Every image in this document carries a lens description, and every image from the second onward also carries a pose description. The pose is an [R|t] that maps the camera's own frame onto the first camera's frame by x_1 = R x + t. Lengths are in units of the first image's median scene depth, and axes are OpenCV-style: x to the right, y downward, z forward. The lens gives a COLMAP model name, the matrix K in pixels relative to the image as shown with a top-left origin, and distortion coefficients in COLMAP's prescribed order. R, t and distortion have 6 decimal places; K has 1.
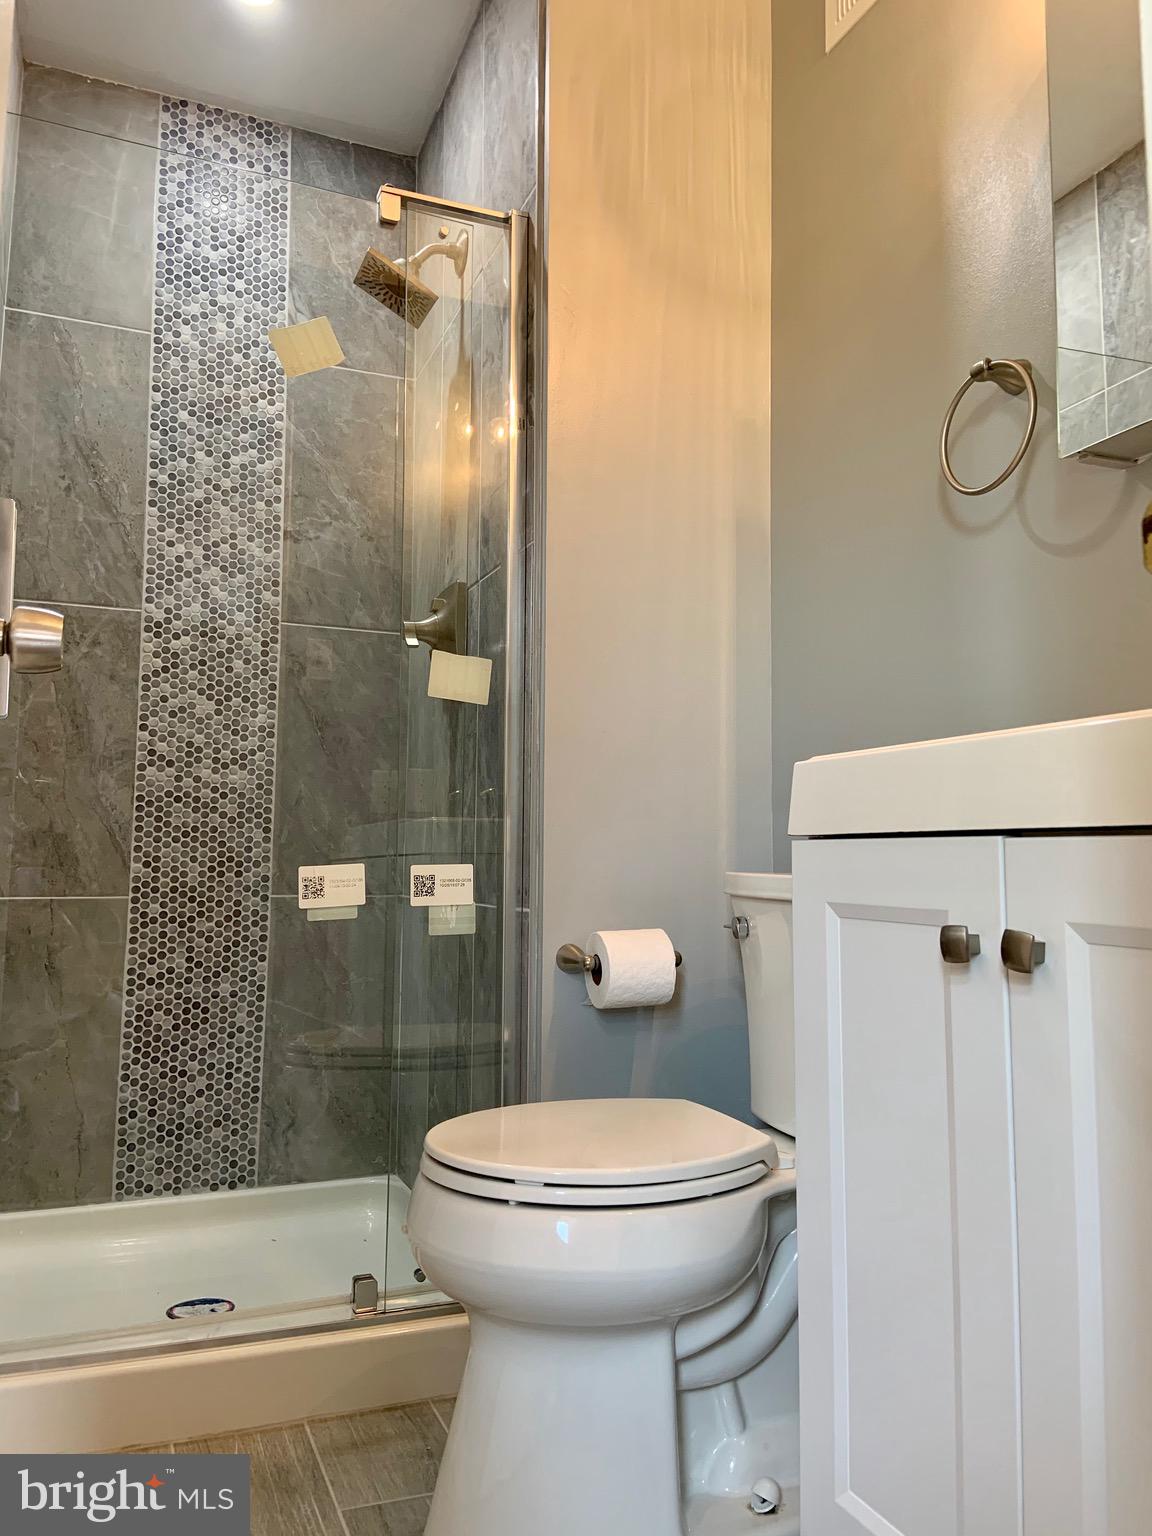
lens RADIAL K [[1168.6, 0, 575.7], [0, 1168.6, 765.0], [0, 0, 1]] dist [-0.048012, -0.028464]
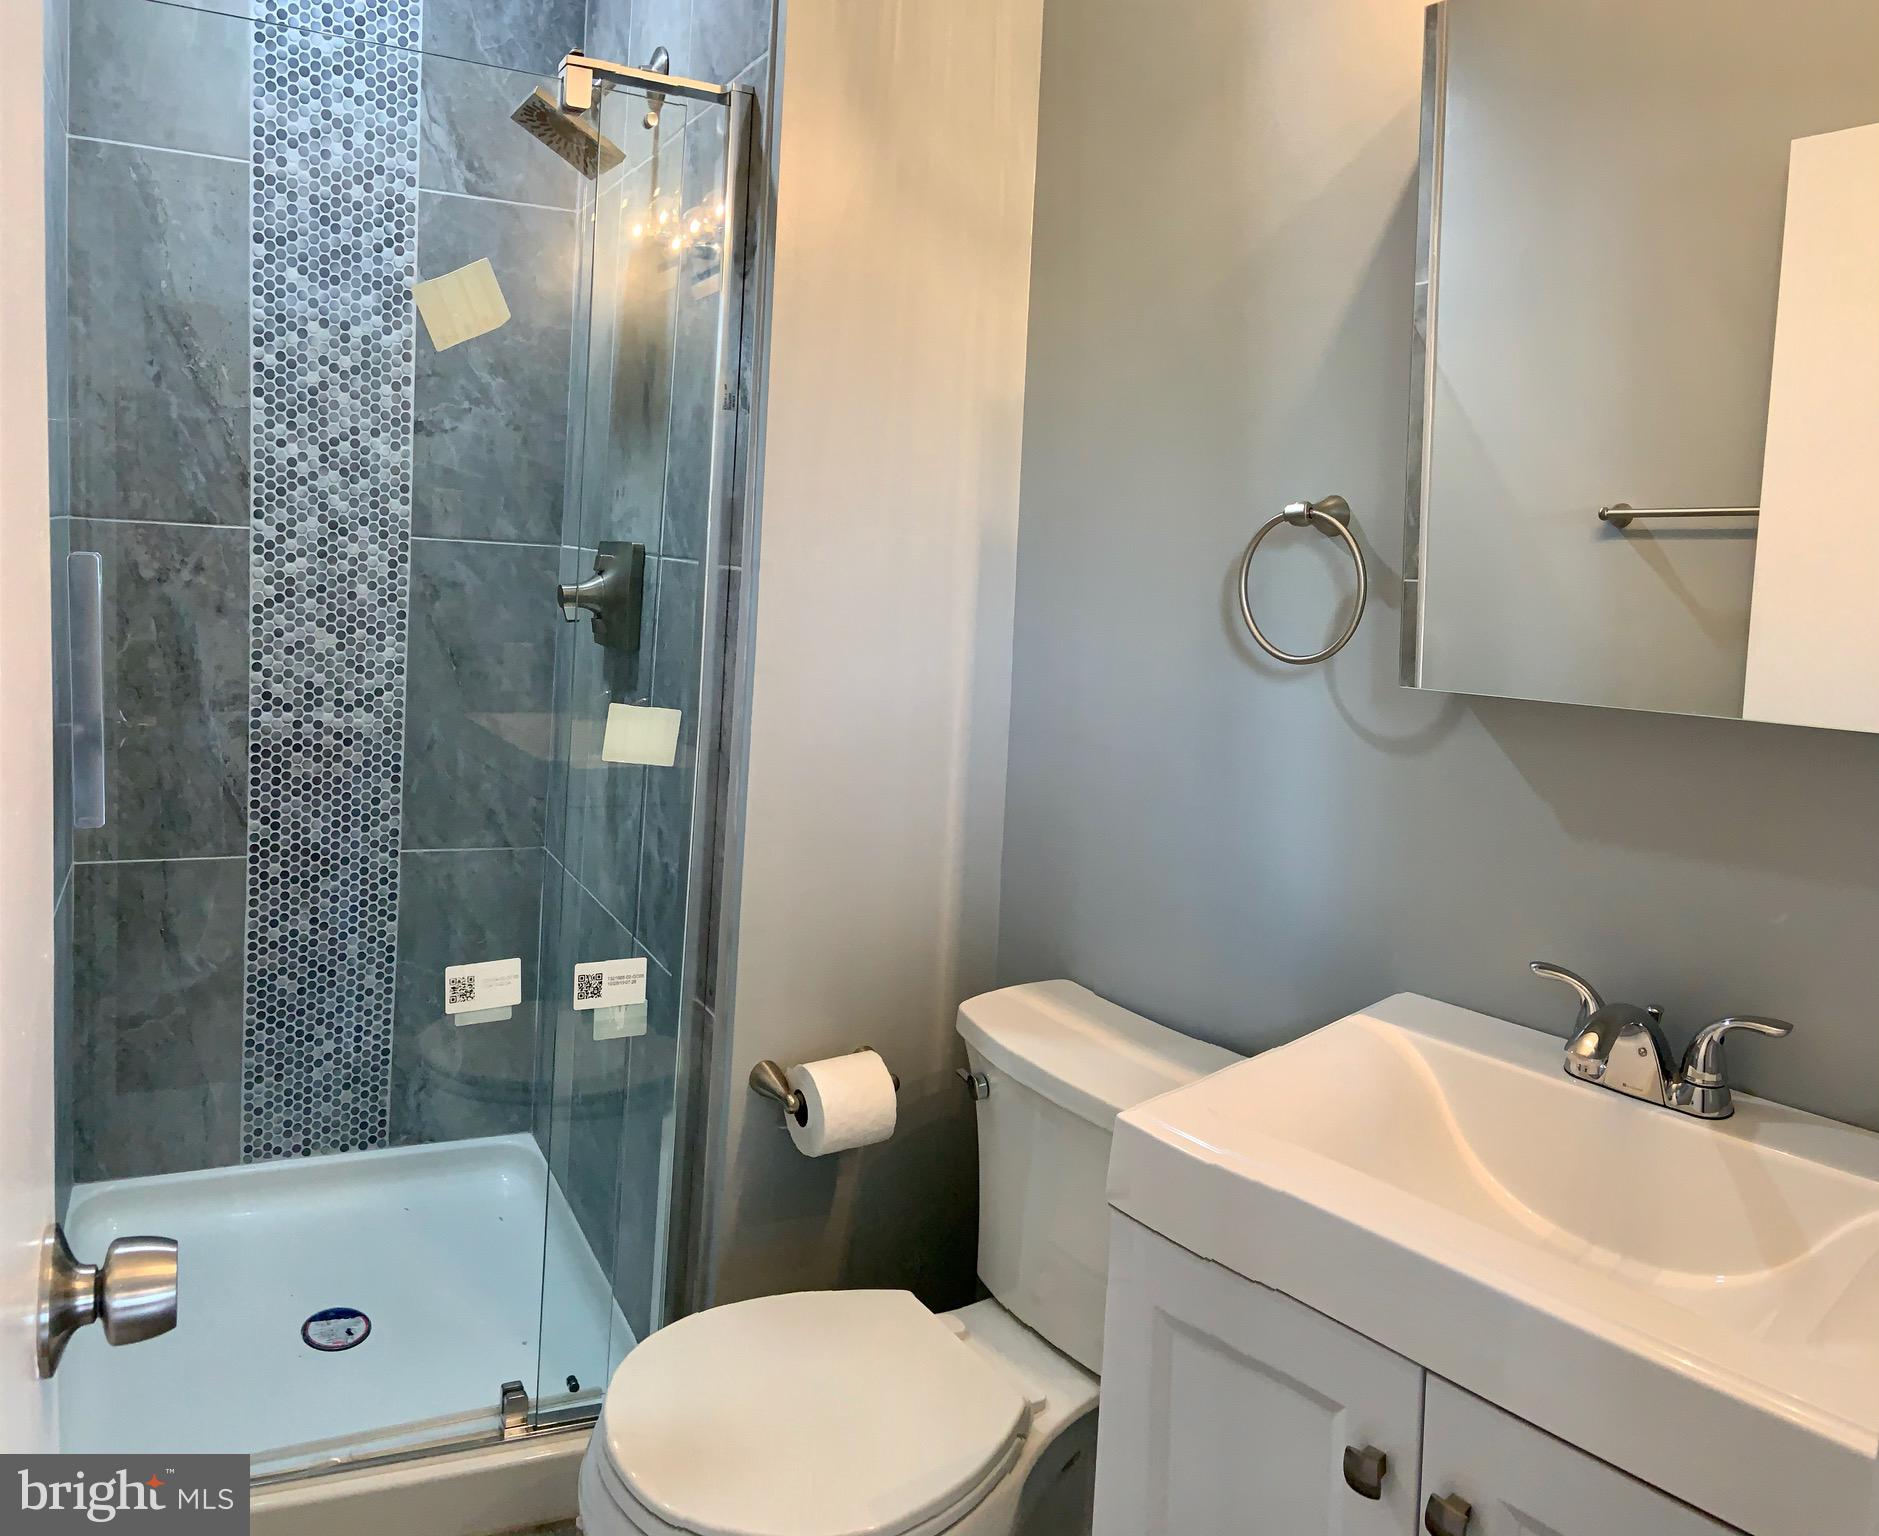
lens RADIAL K [[1857.5, 0, 942.9], [0, 1857.5, 767.3], [0, 0, 1]] dist [-0.086270, 0.000000]
pose [[0.990890, 0.063705, 0.118655, -0.016410], [-0.096651, 0.949938, 0.297115, -0.413714], [-0.093787, -0.305876, 0.947441, -0.381730]]
